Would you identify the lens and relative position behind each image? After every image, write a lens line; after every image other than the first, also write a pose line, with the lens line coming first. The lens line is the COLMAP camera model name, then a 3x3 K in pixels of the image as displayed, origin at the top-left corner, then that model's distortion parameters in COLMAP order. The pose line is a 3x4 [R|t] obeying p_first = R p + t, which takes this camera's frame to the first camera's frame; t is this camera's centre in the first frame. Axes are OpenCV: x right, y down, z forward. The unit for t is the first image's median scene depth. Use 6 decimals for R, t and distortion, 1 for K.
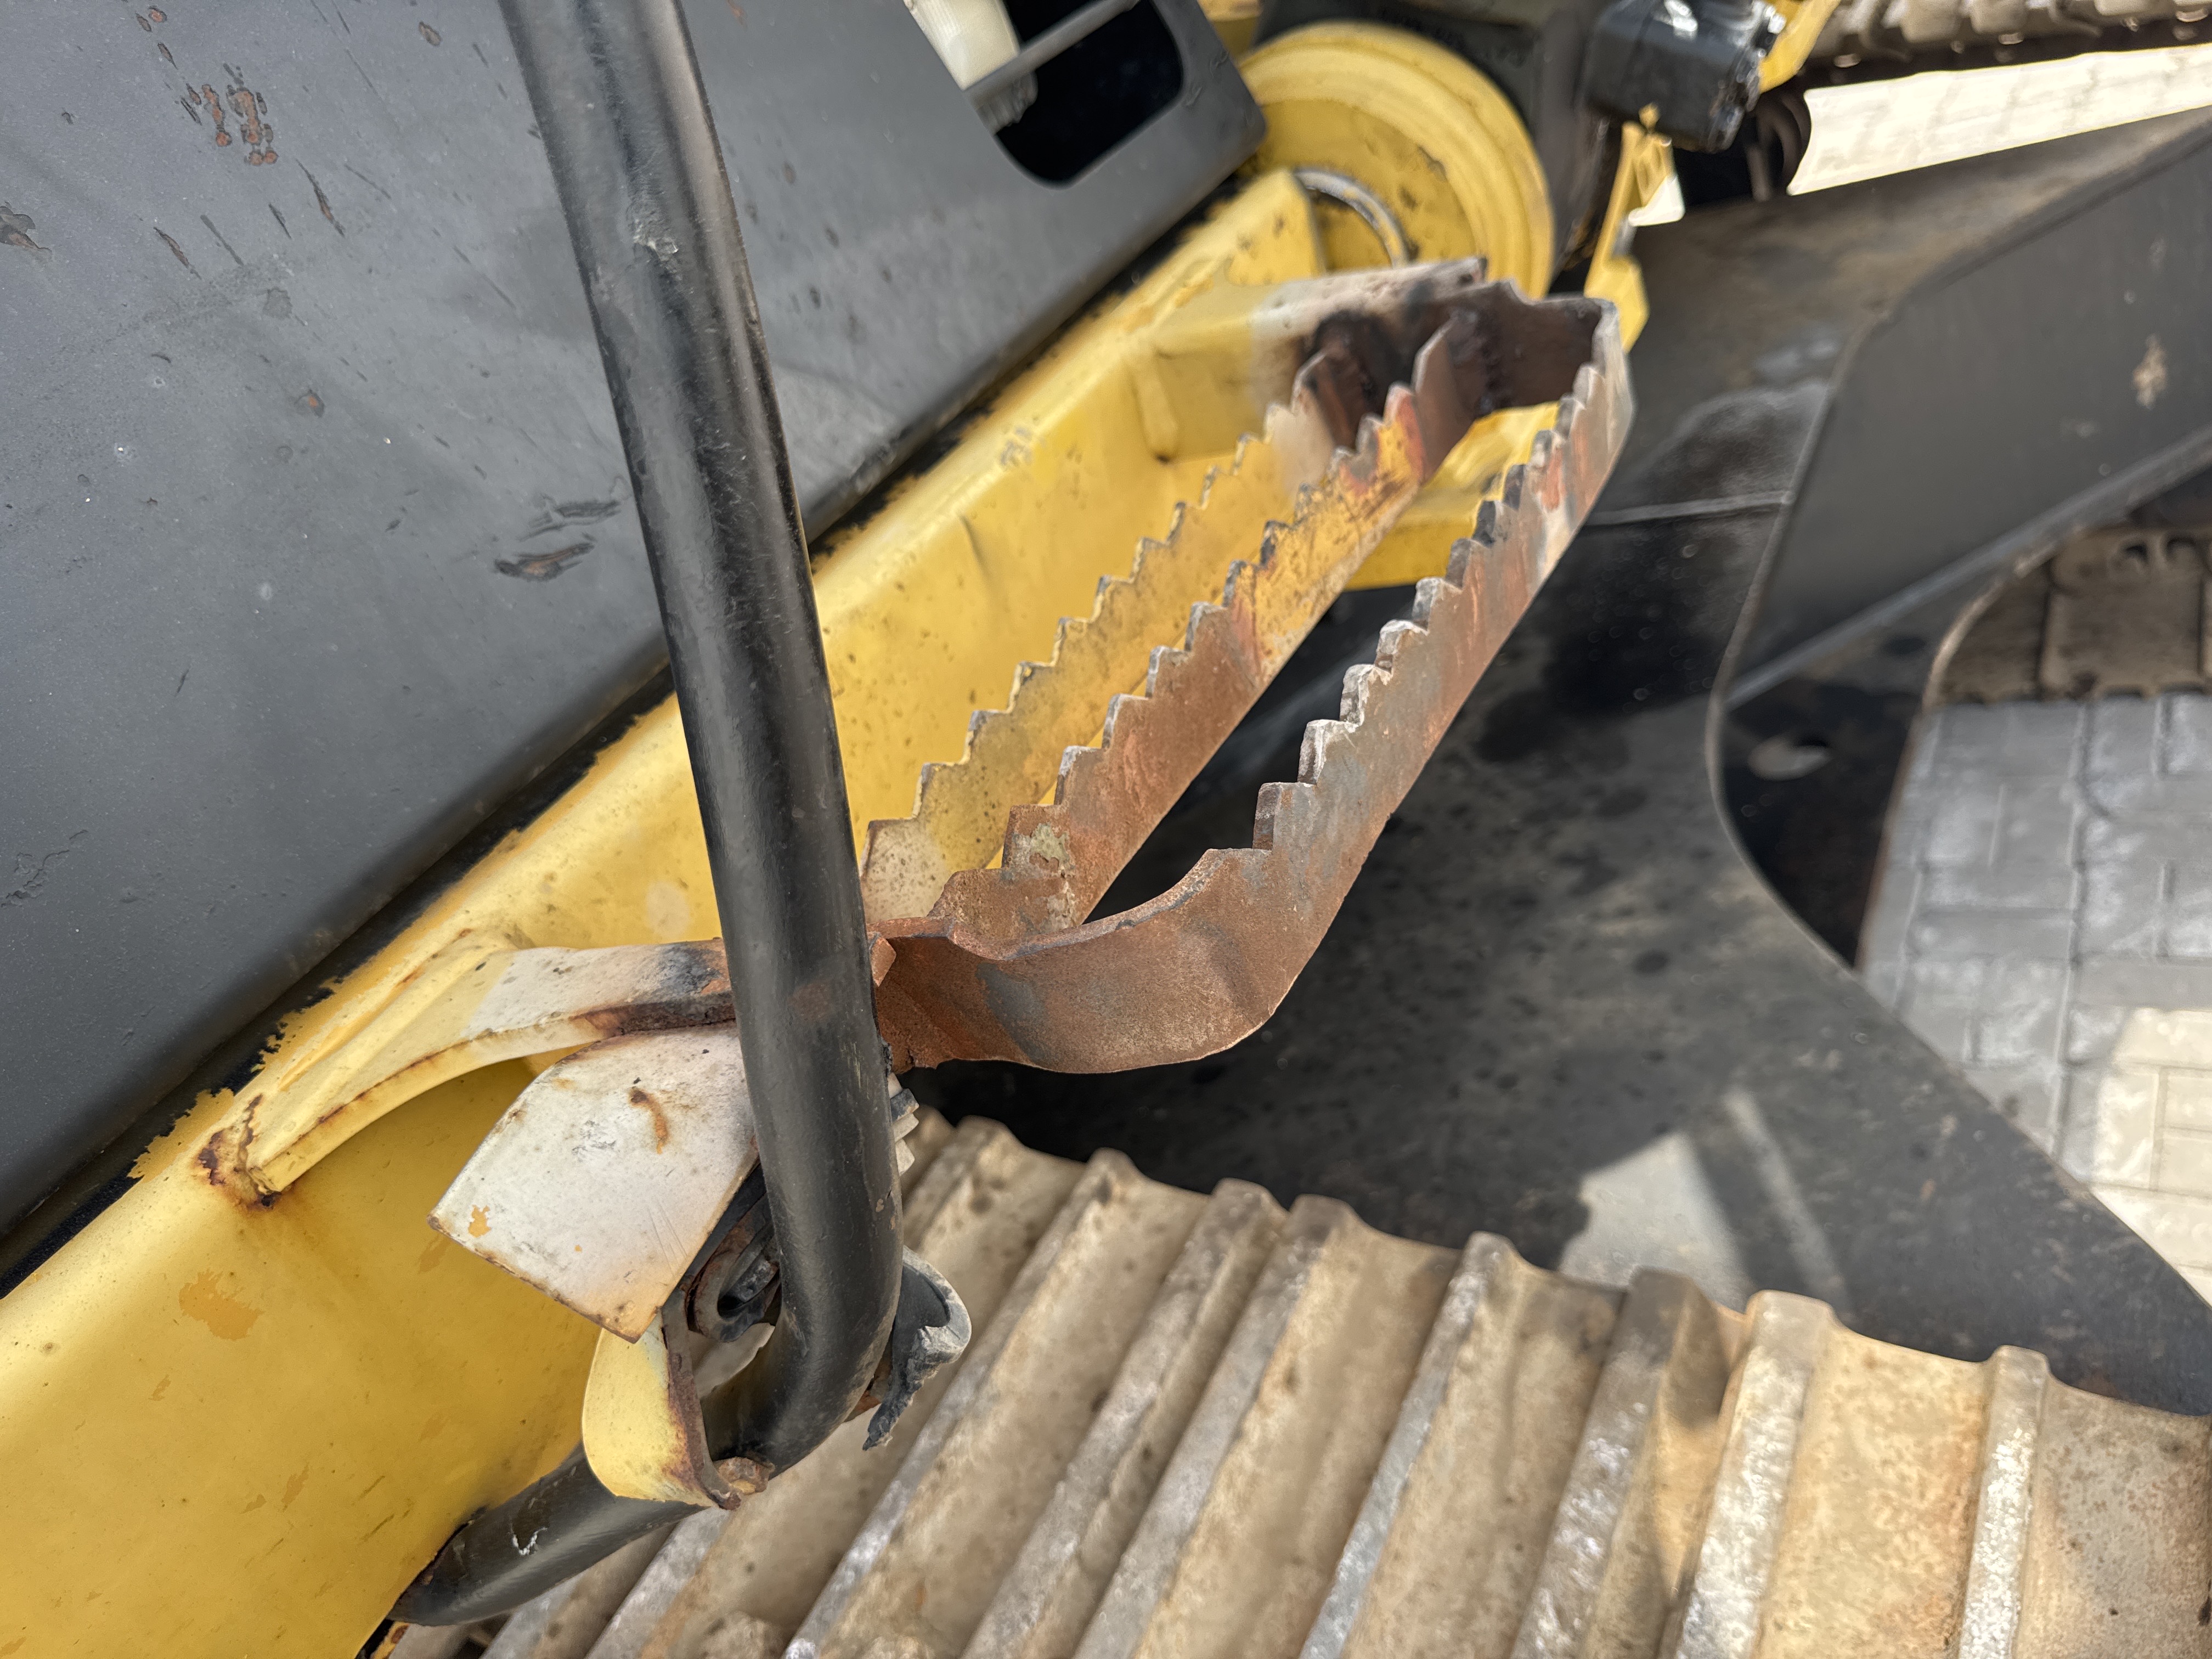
lens RADIAL K [[1595.4, 0, 1106.0], [0, 1595.4, 829.5], [0, 0, 1]] dist [0.075476, -0.166591]
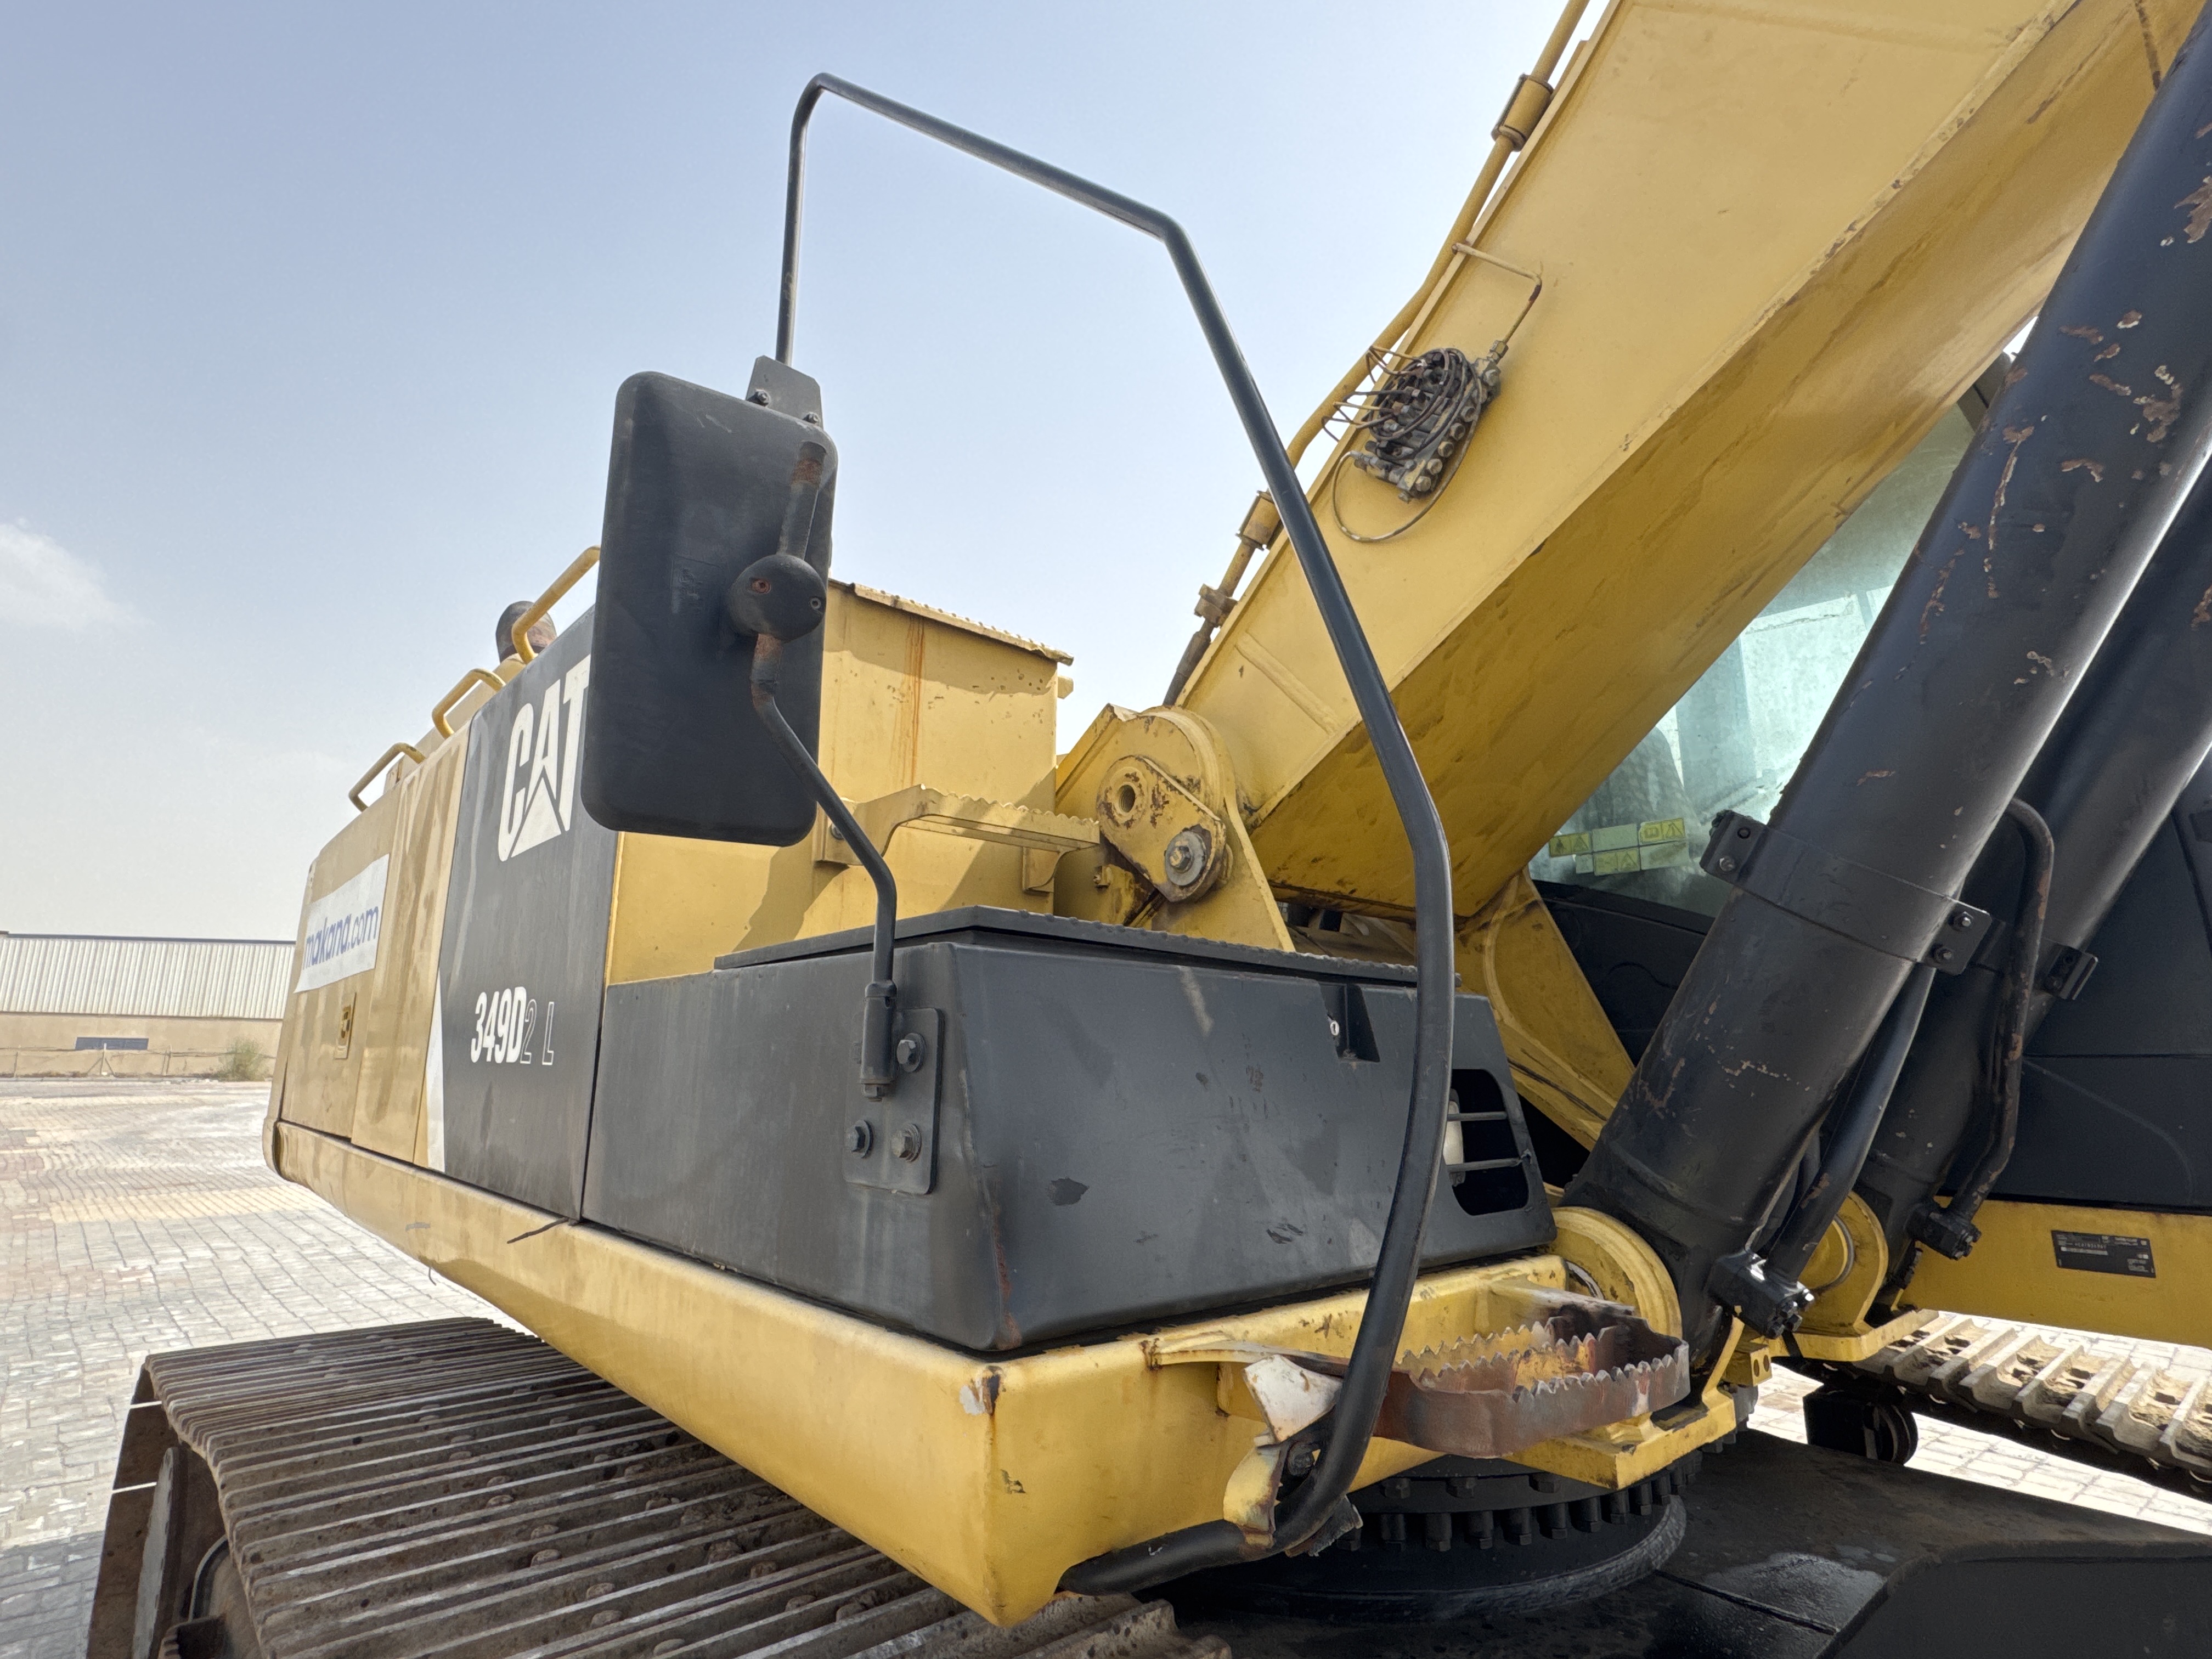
lens RADIAL K [[1103.0, 0, 1106.0], [0, 1103.0, 829.5], [0, 0, 1]] dist [-0.004468, 0.000294]
pose [[0.878007, 0.308168, -0.366246, -0.071308], [-0.473094, 0.674945, -0.566243, 0.384923], [0.072698, 0.670434, 0.738399, -0.630408]]
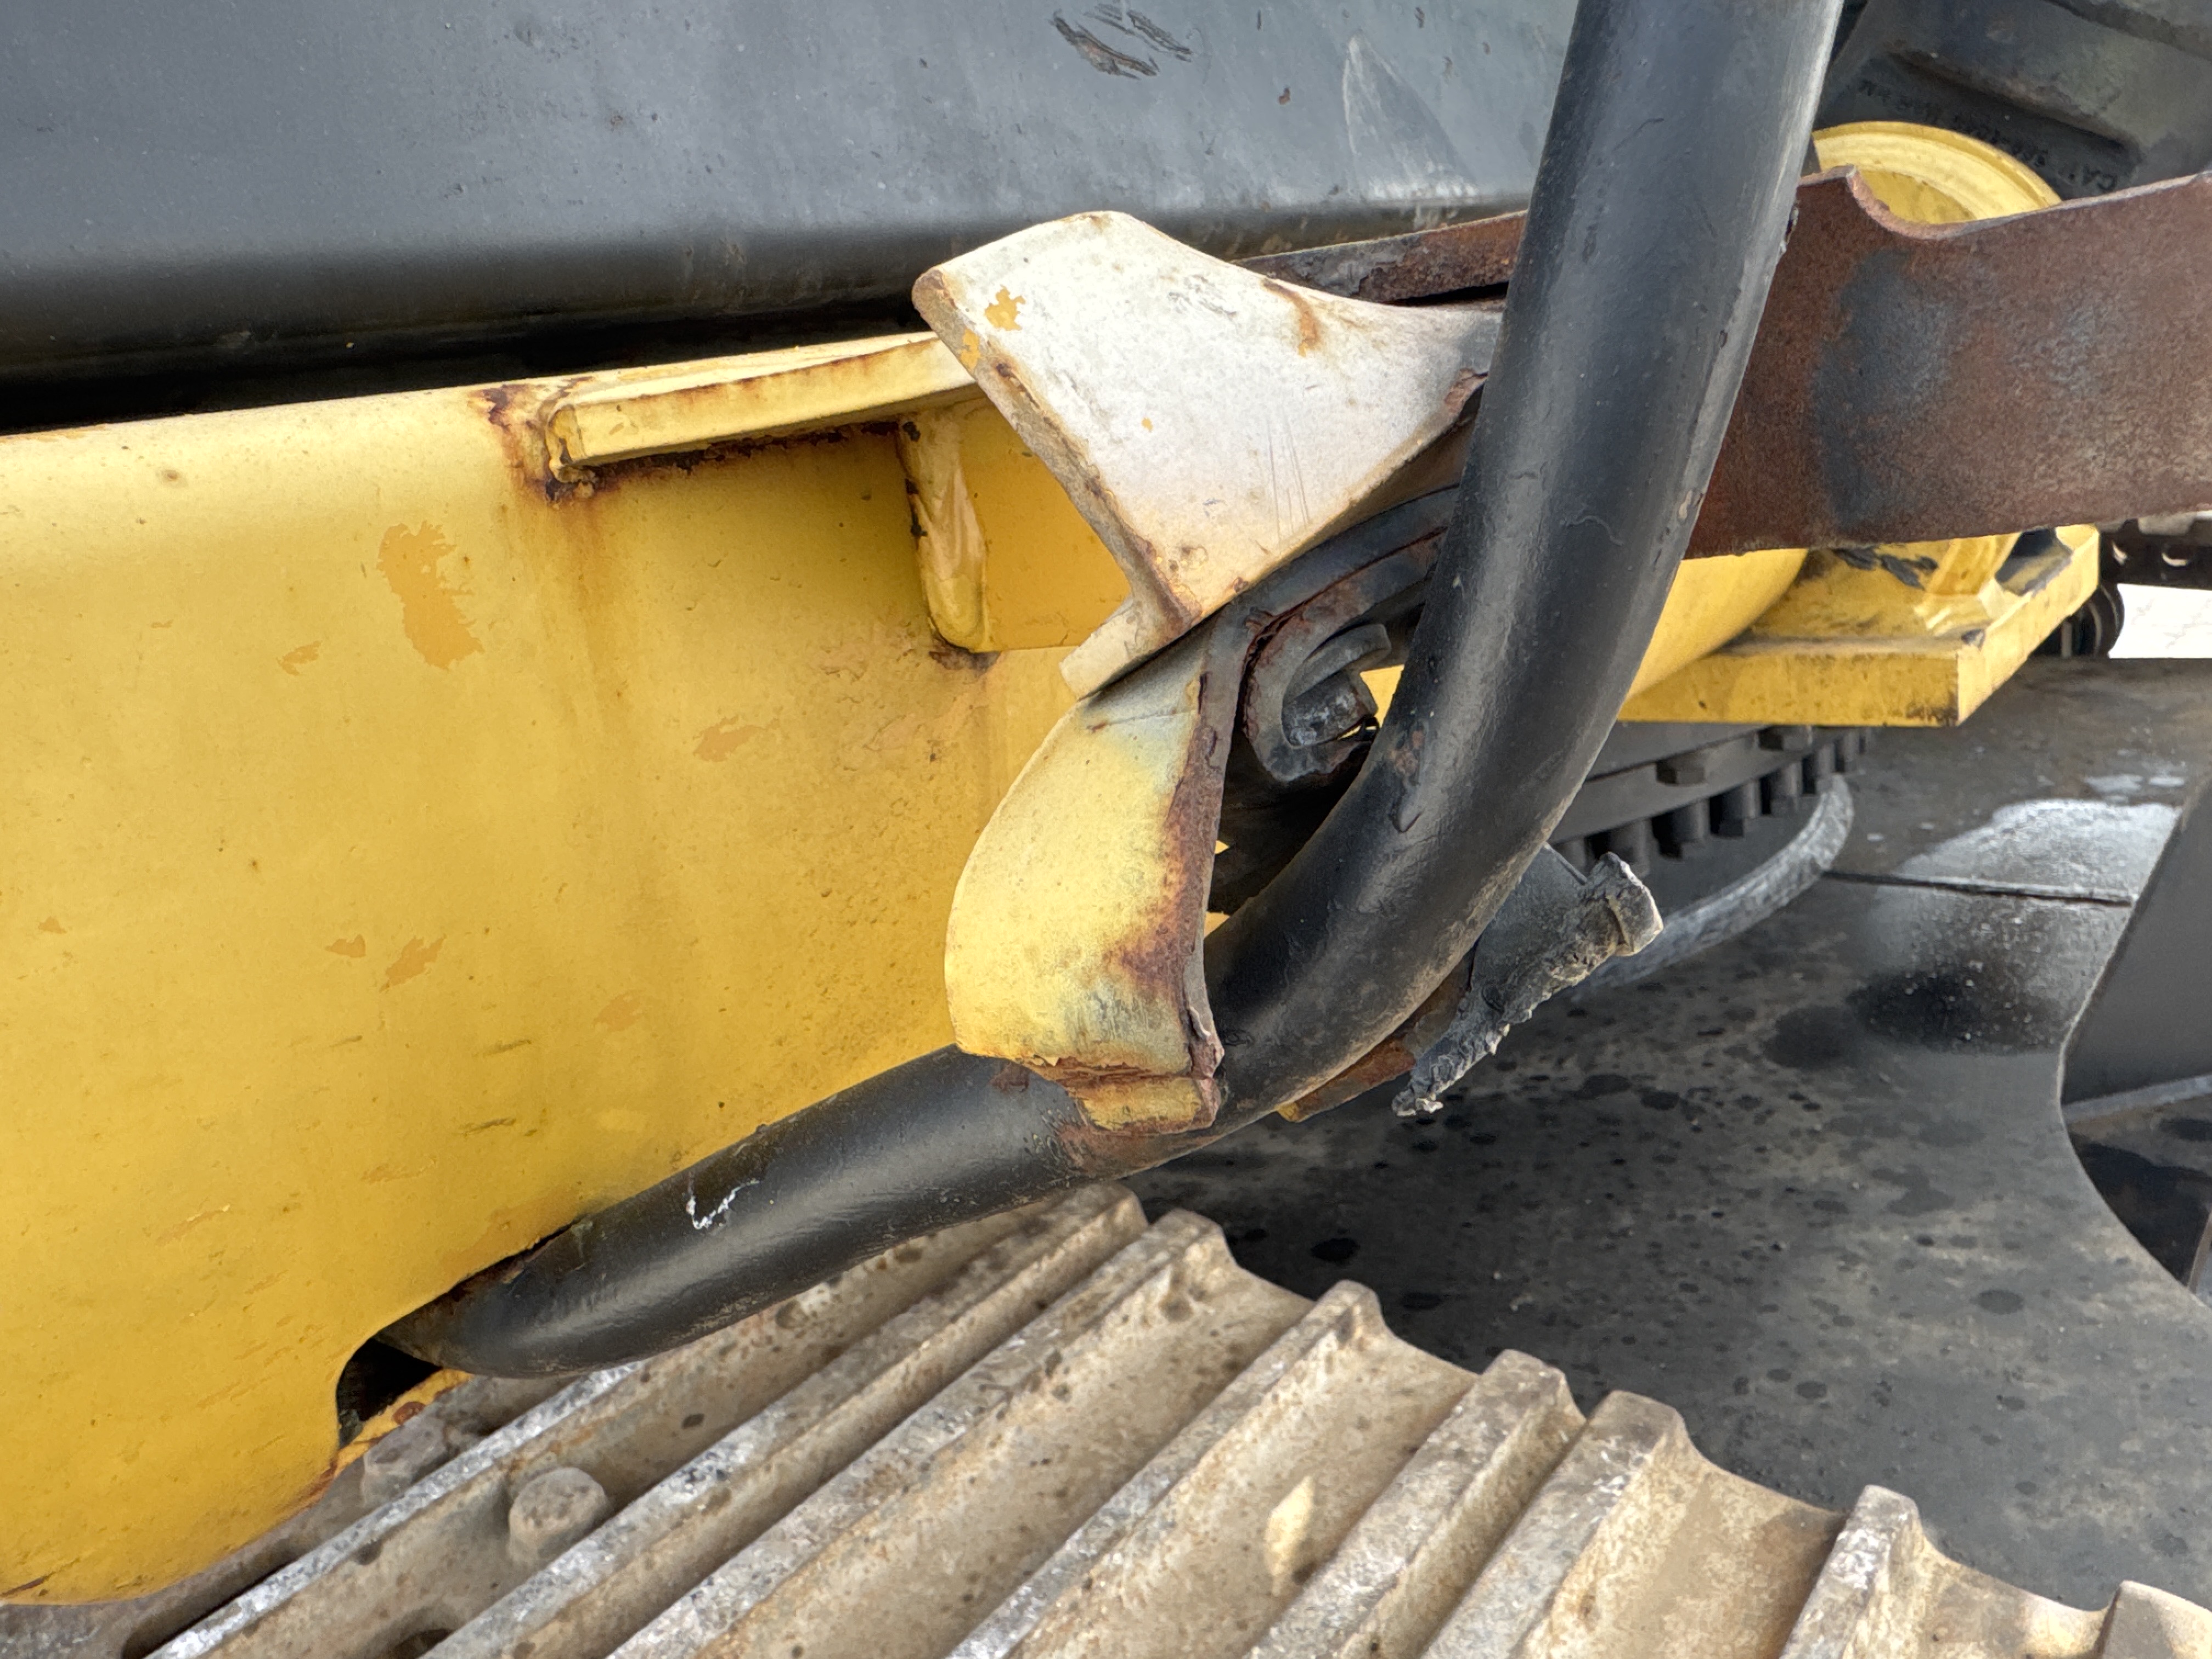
lens RADIAL K [[1577.1, 0, 1106.0], [0, 1577.1, 829.5], [0, 0, 1]] dist [-0.012752, -0.007808]
pose [[0.960343, 0.259826, -0.101152, -0.105789], [-0.276216, 0.936035, -0.218046, 0.216187], [0.038028, 0.237338, 0.970682, 0.214677]]
